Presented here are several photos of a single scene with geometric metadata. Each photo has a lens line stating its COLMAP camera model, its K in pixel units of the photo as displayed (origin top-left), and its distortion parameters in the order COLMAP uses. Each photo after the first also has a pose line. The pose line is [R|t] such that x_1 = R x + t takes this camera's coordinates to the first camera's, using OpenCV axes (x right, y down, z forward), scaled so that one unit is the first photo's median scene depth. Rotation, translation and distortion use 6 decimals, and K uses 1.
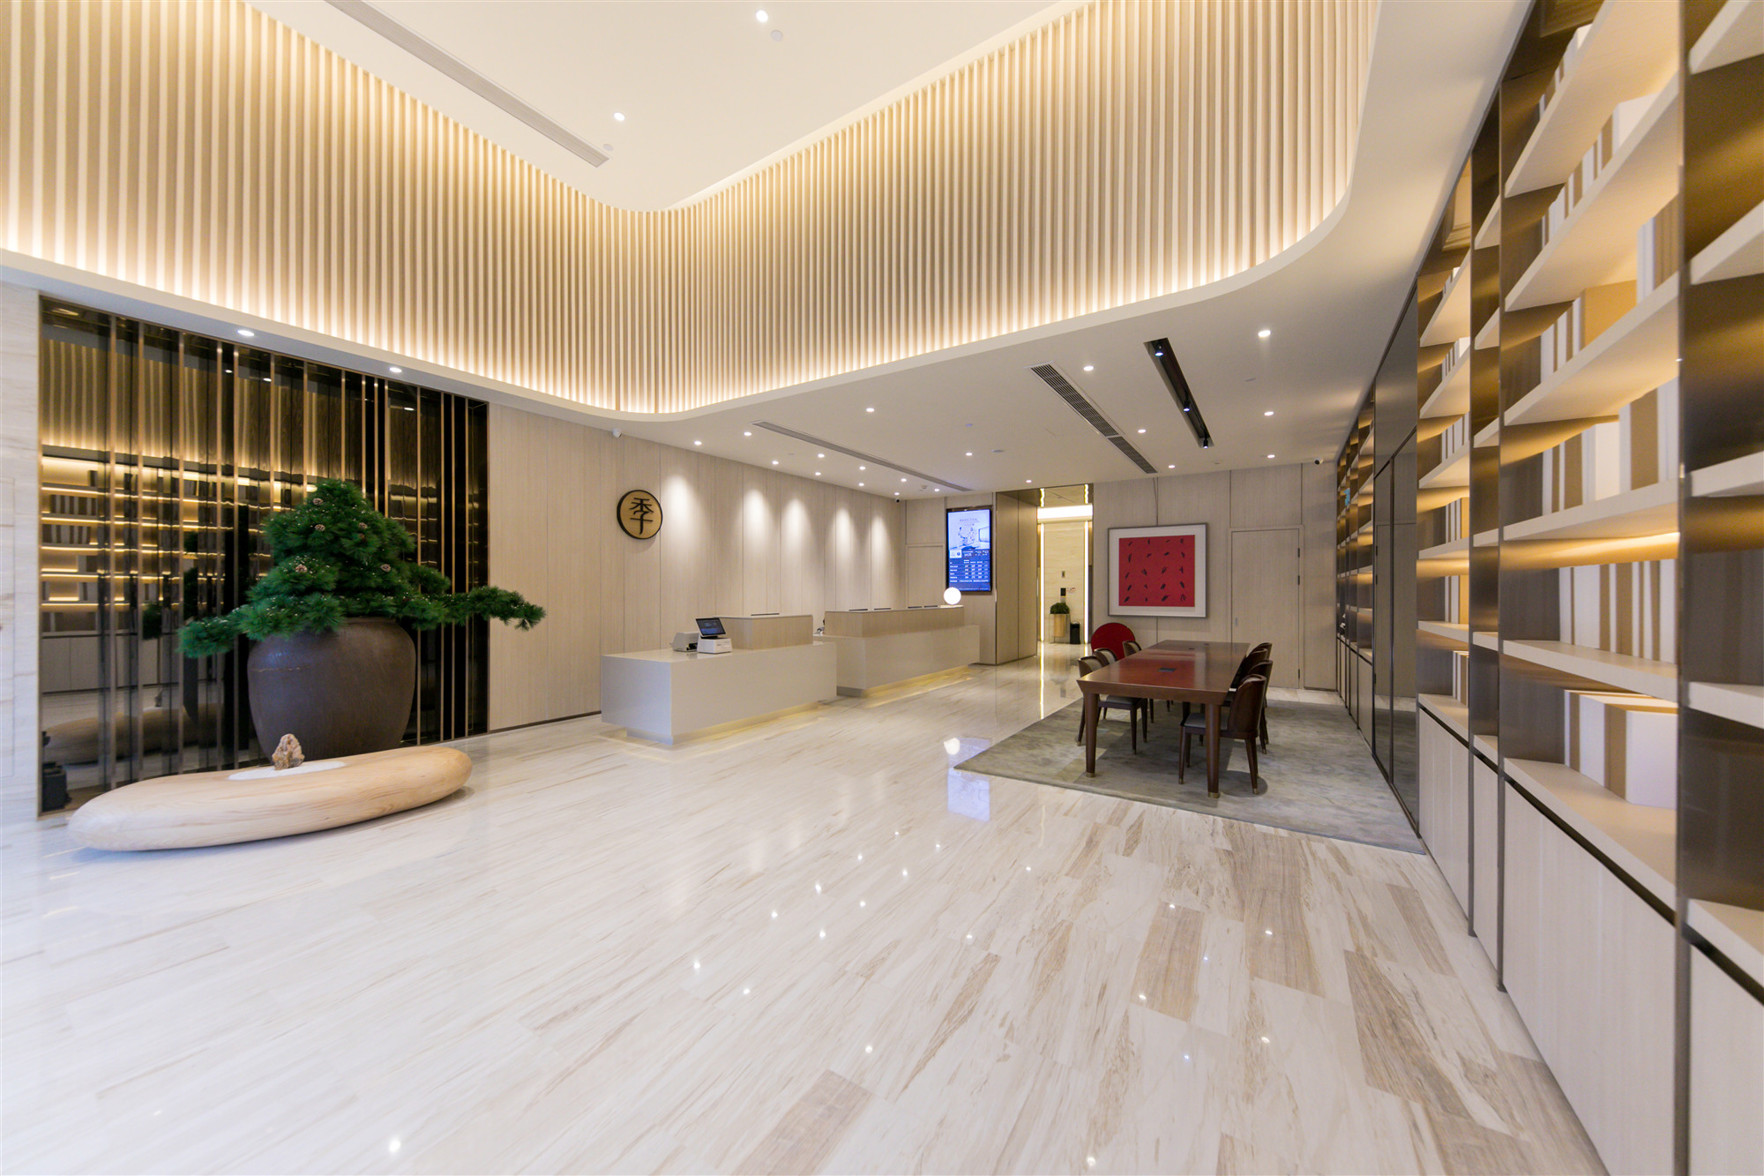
lens RADIAL K [[605.1, 0, 882.3], [0, 605.1, 589.4], [0, 0, 1]] dist [0.000548, 0.000028]
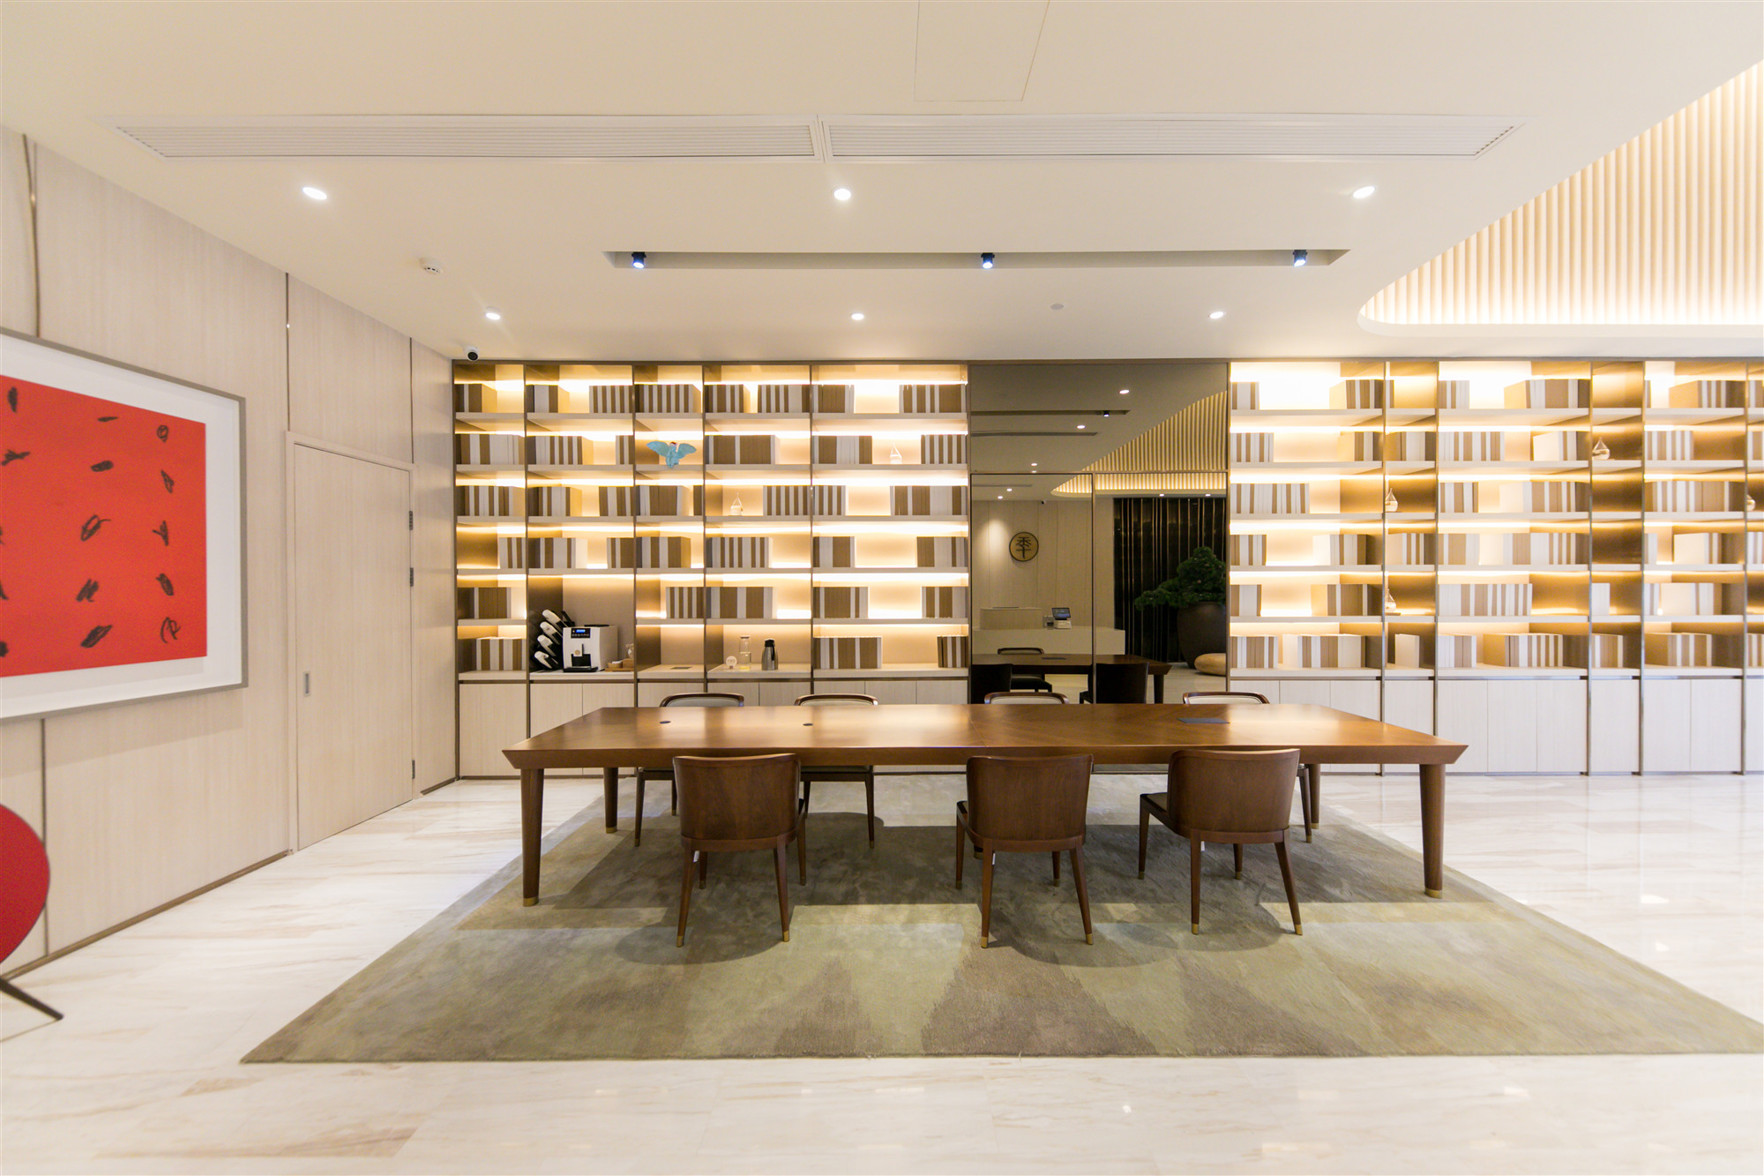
lens RADIAL K [[605.1, 0, 882.9], [0, 605.1, 593.7], [0, 0, 1]] dist [0.000548, 0.000028]
pose [[-0.552162, -0.006853, 0.833709, 0.066507], [0.000257, 0.999965, 0.008390, -0.005782], [-0.833737, 0.004847, -0.552140, 0.885285]]
